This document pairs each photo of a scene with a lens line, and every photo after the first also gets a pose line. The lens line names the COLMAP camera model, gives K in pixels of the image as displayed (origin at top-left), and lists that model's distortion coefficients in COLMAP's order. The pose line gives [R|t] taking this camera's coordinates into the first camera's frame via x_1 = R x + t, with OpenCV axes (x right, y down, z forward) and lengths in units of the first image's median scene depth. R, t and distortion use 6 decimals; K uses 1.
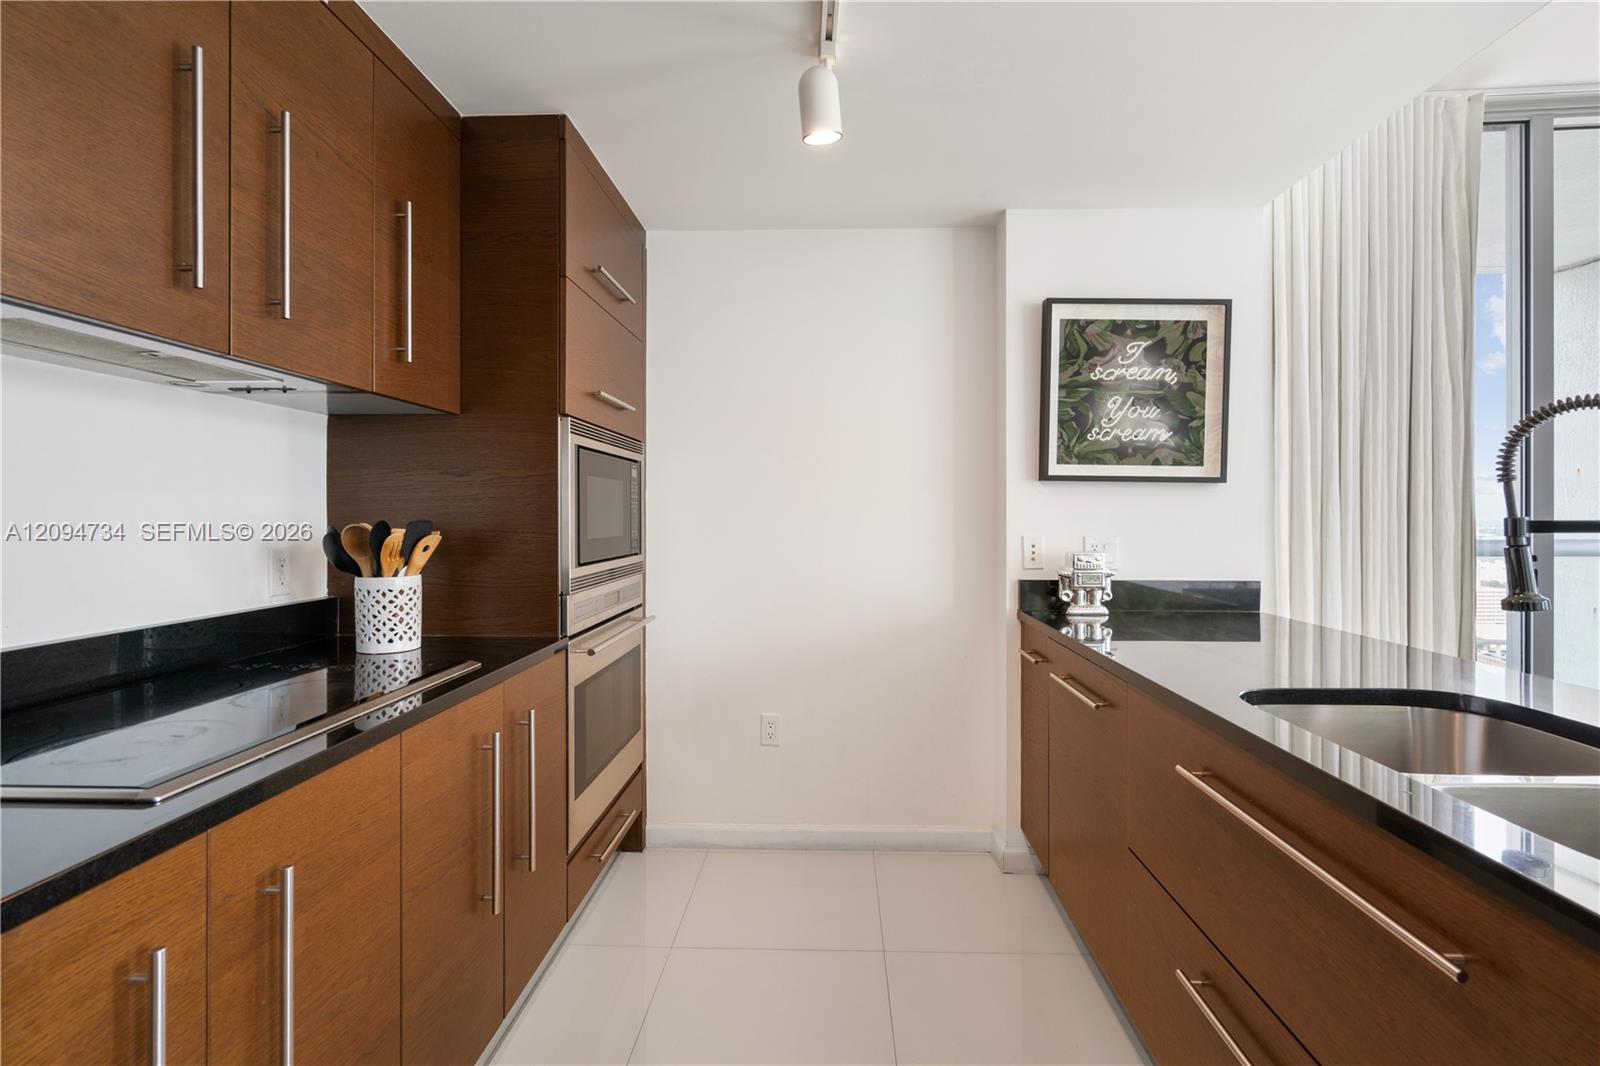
lens RADIAL K [[731.3, 0, 796.5], [0, 731.3, 523.4], [0, 0, 1]] dist [-0.000146, -0.000140]
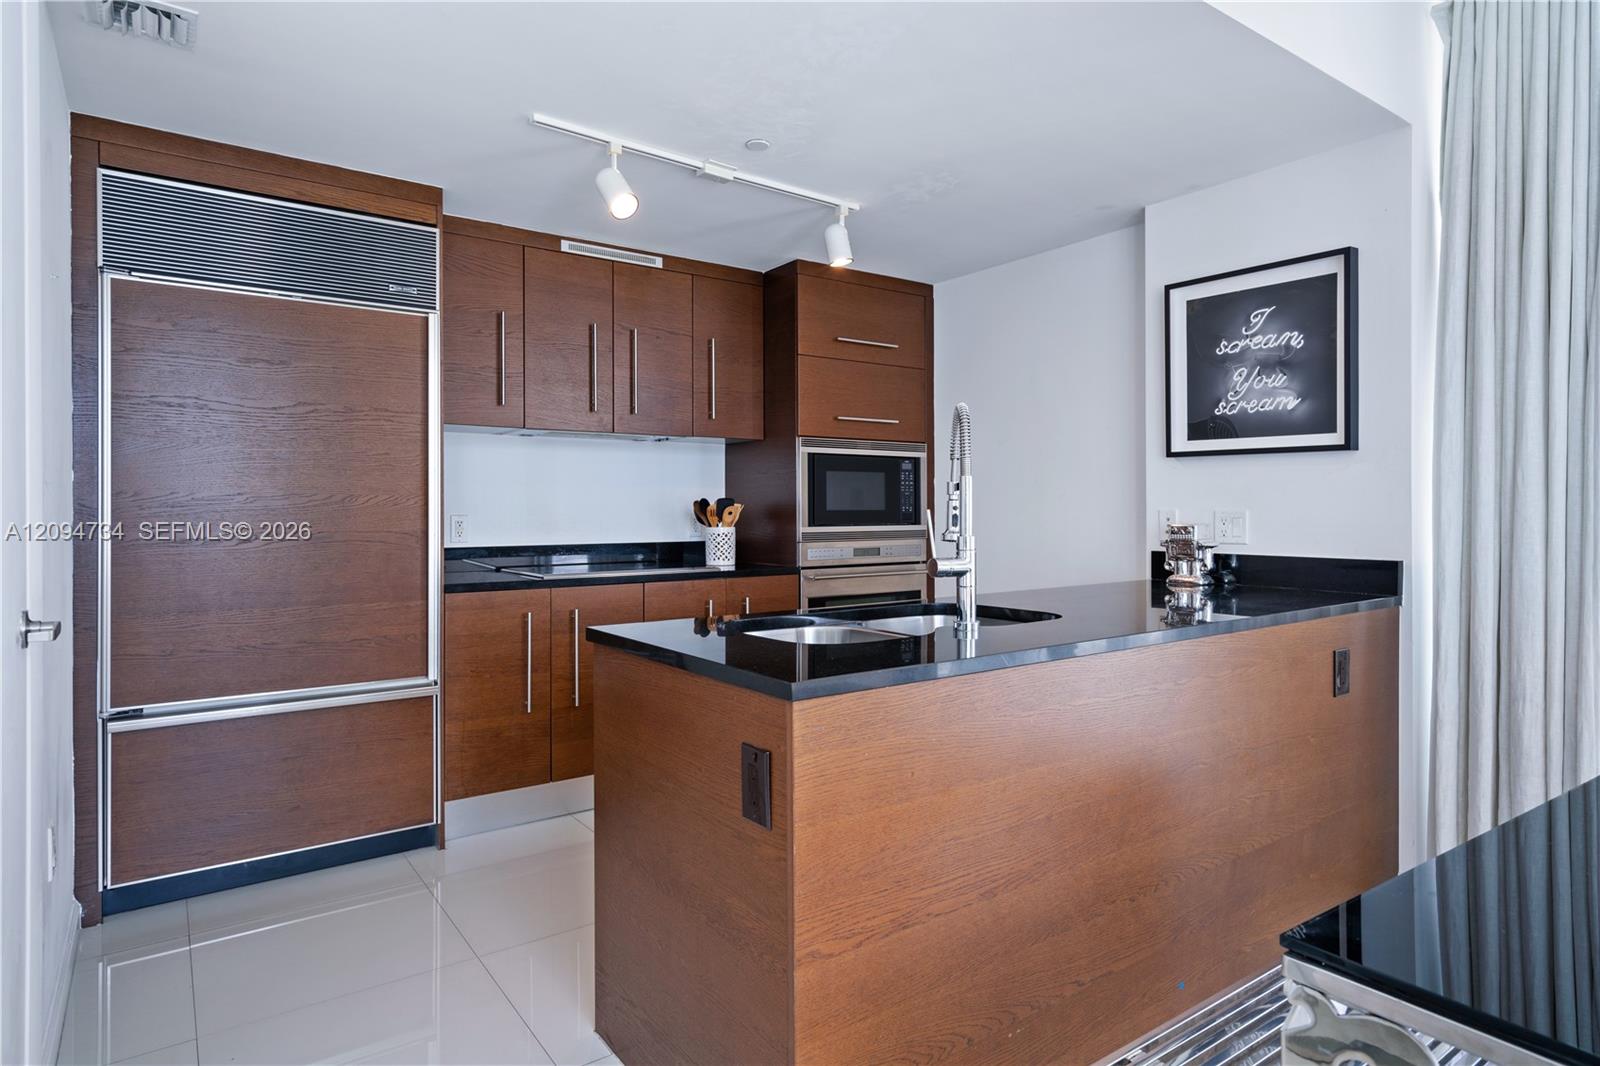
lens RADIAL K [[883.0, 0, 809.4], [0, 883.0, 522.0], [0, 0, 1]] dist [0.015412, -0.006349]
pose [[0.626221, 0.009103, -0.779592, 1.008998], [-0.004139, 0.999957, 0.008351, 0.026574], [0.779635, -0.002002, 0.626232, -0.205726]]
